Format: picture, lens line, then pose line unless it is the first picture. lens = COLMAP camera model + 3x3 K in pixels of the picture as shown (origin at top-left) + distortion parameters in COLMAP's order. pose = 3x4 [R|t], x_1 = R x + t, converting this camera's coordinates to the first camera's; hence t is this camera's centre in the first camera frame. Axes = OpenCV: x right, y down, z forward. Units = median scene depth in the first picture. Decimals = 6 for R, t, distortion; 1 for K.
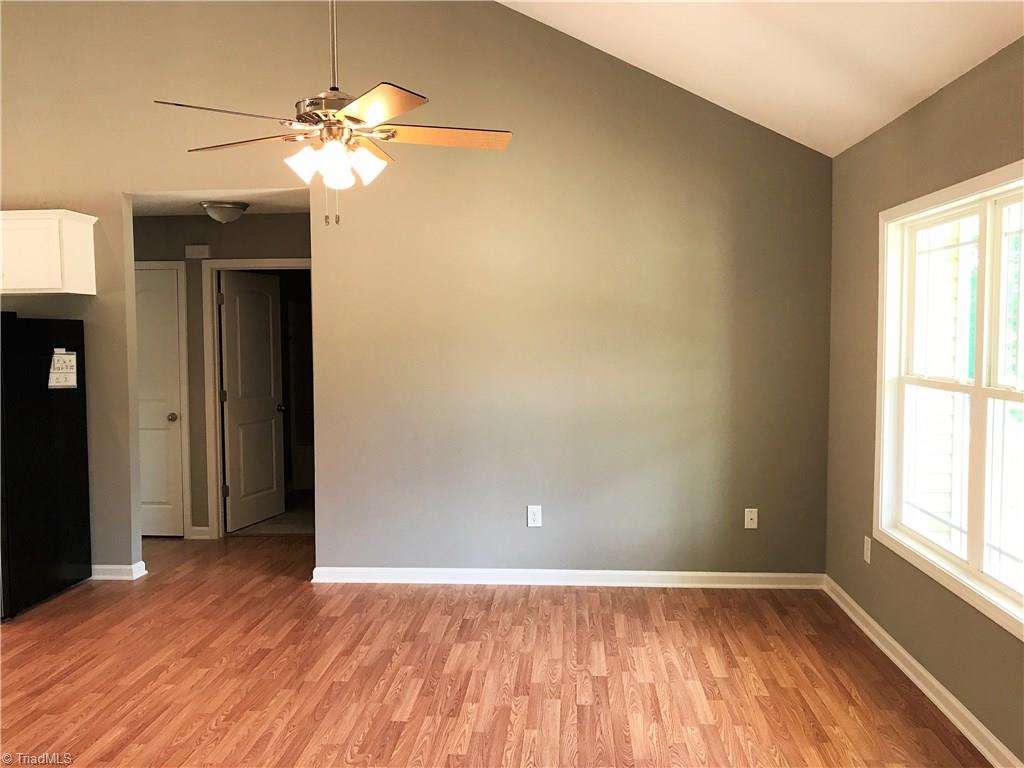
lens RADIAL K [[849.7, 0, 506.8], [0, 849.7, 385.1], [0, 0, 1]] dist [0.010736, -0.017005]
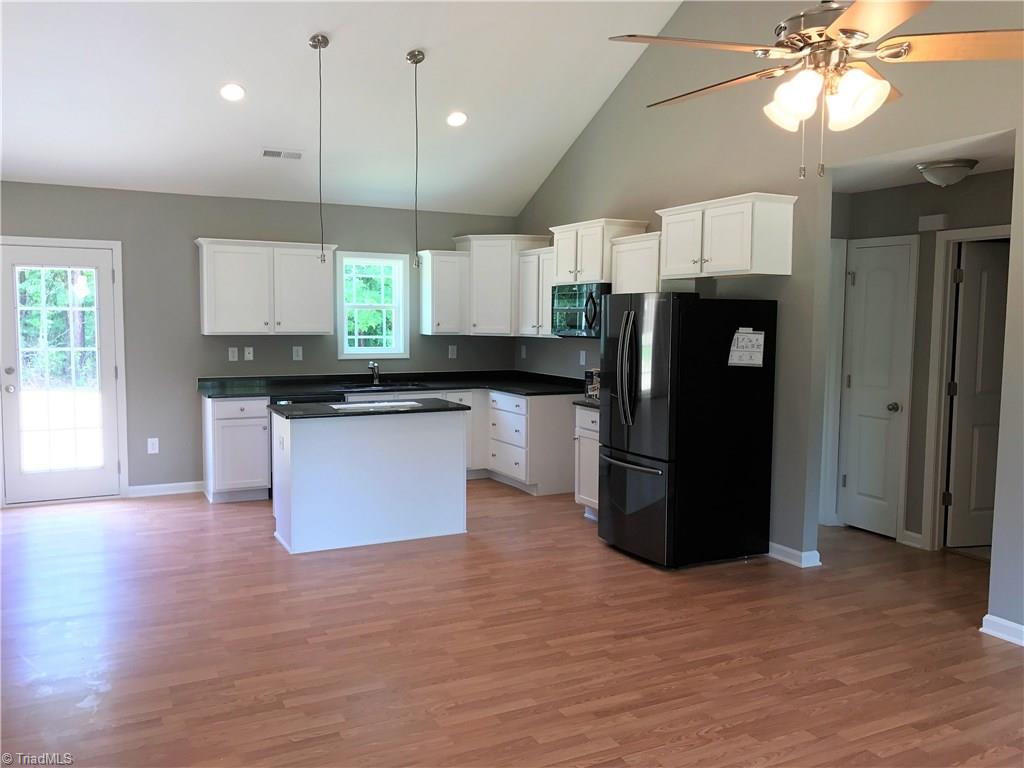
lens RADIAL K [[849.7, 0, 554.7], [0, 849.7, 389.3], [0, 0, 1]] dist [0.010736, -0.017005]
pose [[0.514042, 0.087750, -0.853265, 0.230744], [-0.067621, 0.995803, 0.061671, -0.015267], [0.855095, 0.025997, 0.517819, 0.248692]]
